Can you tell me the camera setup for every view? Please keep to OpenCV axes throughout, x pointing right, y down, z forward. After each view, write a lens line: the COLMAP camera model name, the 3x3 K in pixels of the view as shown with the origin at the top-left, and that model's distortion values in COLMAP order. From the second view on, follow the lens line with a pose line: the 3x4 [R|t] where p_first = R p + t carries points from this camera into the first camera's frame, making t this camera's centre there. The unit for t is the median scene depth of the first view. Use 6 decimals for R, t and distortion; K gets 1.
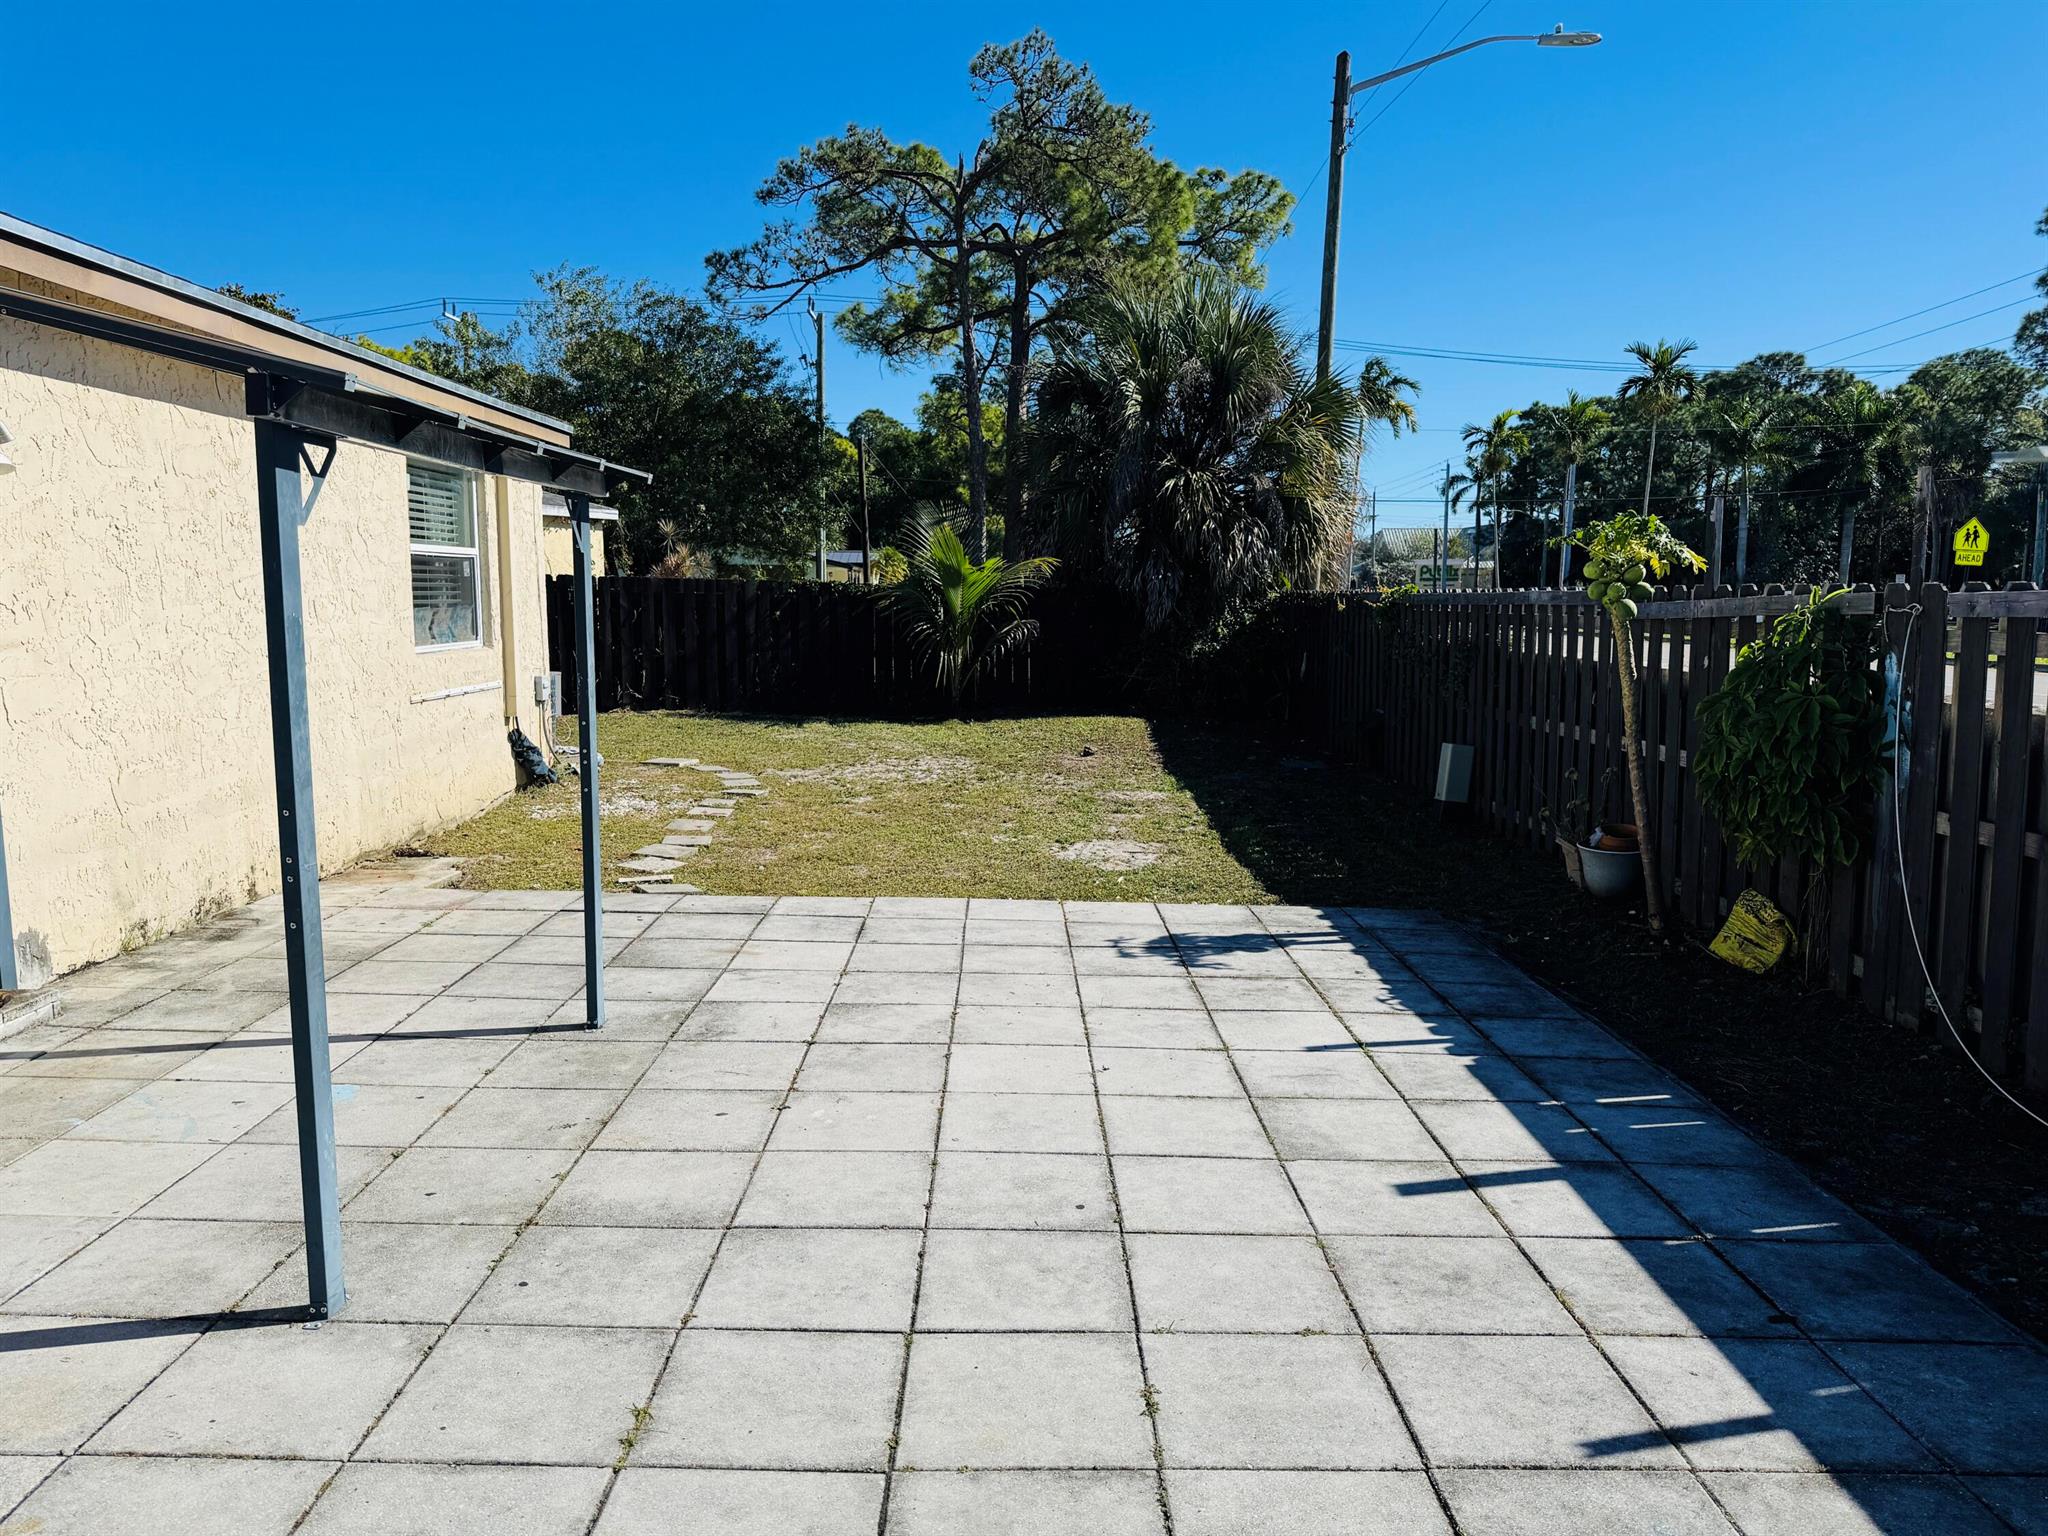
lens RADIAL K [[1415.0, 0, 1024.0], [0, 1415.0, 768.0], [0, 0, 1]] dist [0.048257, -0.193324]
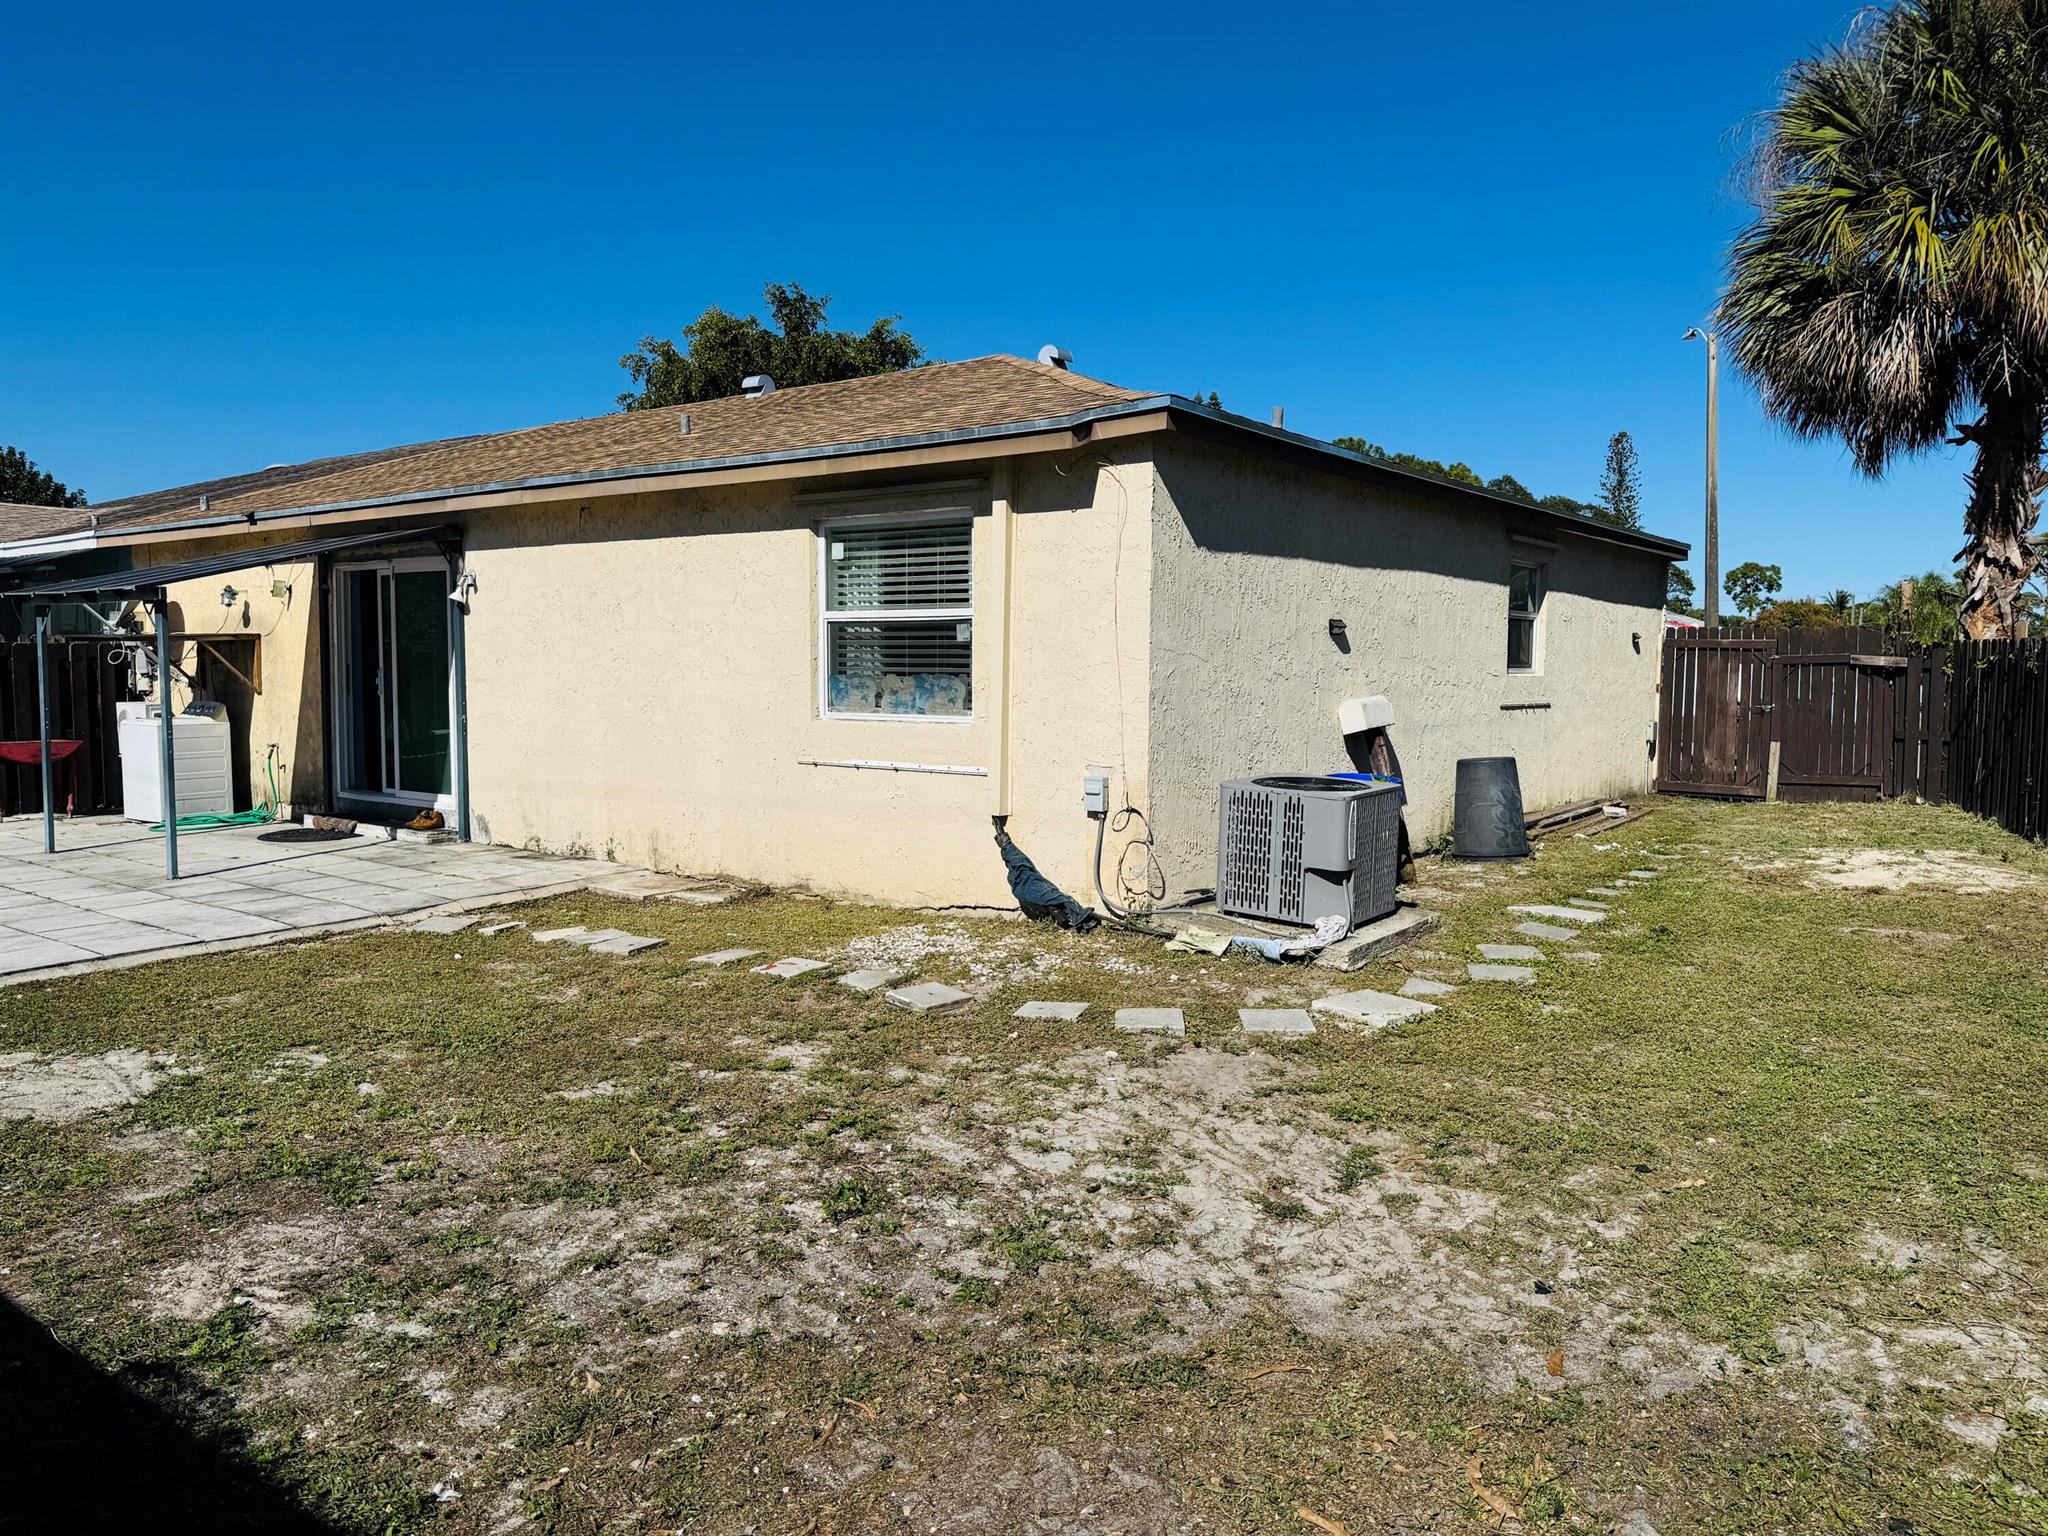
lens RADIAL K [[1432.2, 0, 1013.8], [0, 1432.2, 784.9], [0, 0, 1]] dist [0.115606, -0.165666]
pose [[-0.619541, 0.051207, -0.783292, 0.331054], [-0.109175, 0.982550, 0.150585, -0.227065], [0.777335, 0.178810, -0.603140, 1.932027]]
